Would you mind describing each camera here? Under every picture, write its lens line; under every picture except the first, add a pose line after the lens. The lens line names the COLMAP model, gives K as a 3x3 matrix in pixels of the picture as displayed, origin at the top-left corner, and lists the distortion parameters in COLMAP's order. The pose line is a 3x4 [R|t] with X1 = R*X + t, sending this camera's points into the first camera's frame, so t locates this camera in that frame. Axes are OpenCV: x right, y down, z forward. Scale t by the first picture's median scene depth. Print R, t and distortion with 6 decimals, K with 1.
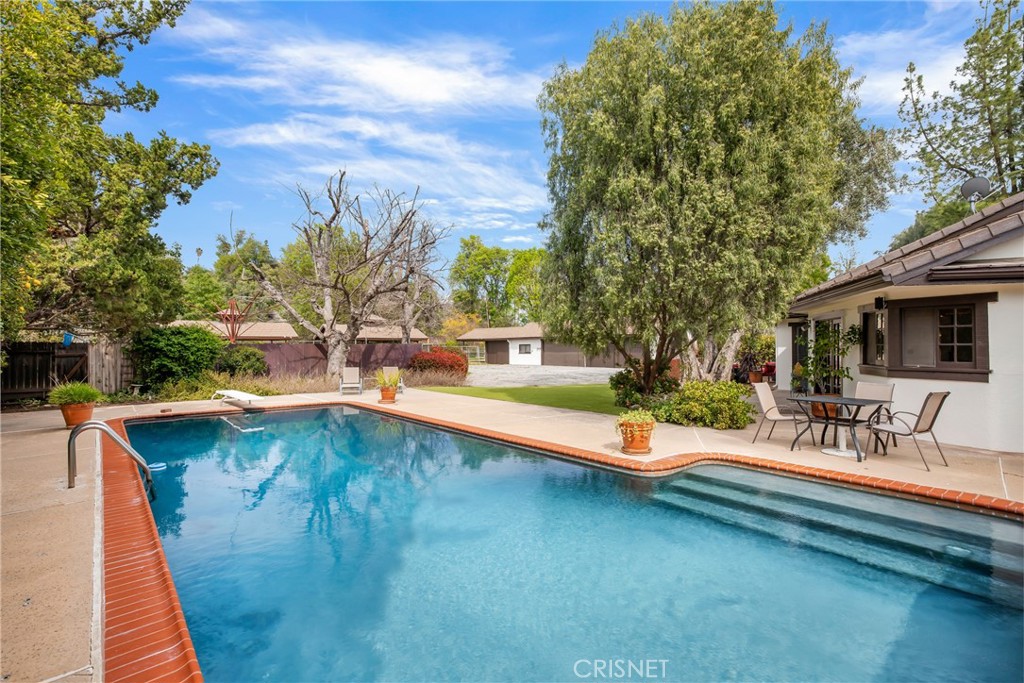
lens RADIAL K [[502.1, 0, 512.0], [0, 502.1, 341.5], [0, 0, 1]] dist [-0.000274, -0.000006]
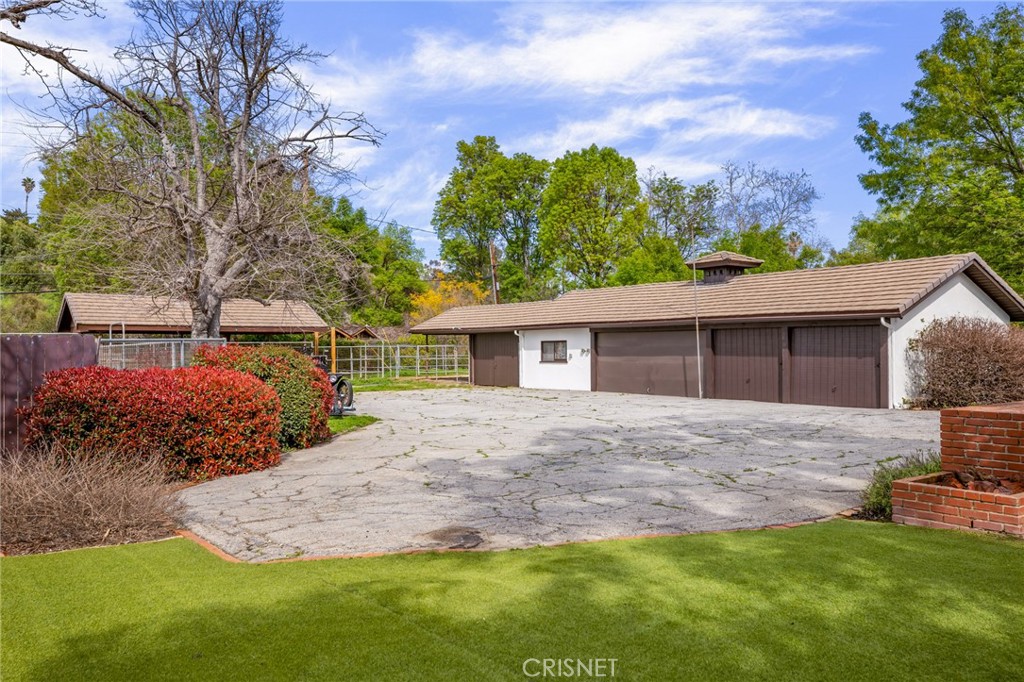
lens RADIAL K [[823.6, 0, 512.0], [0, 823.6, 341.0], [0, 0, 1]] dist [0.003887, 0.000287]
pose [[0.997324, -0.003632, -0.073015, 0.036661], [0.003928, 0.999985, 0.003910, 0.002857], [0.073000, -0.004187, 0.997323, 0.277552]]
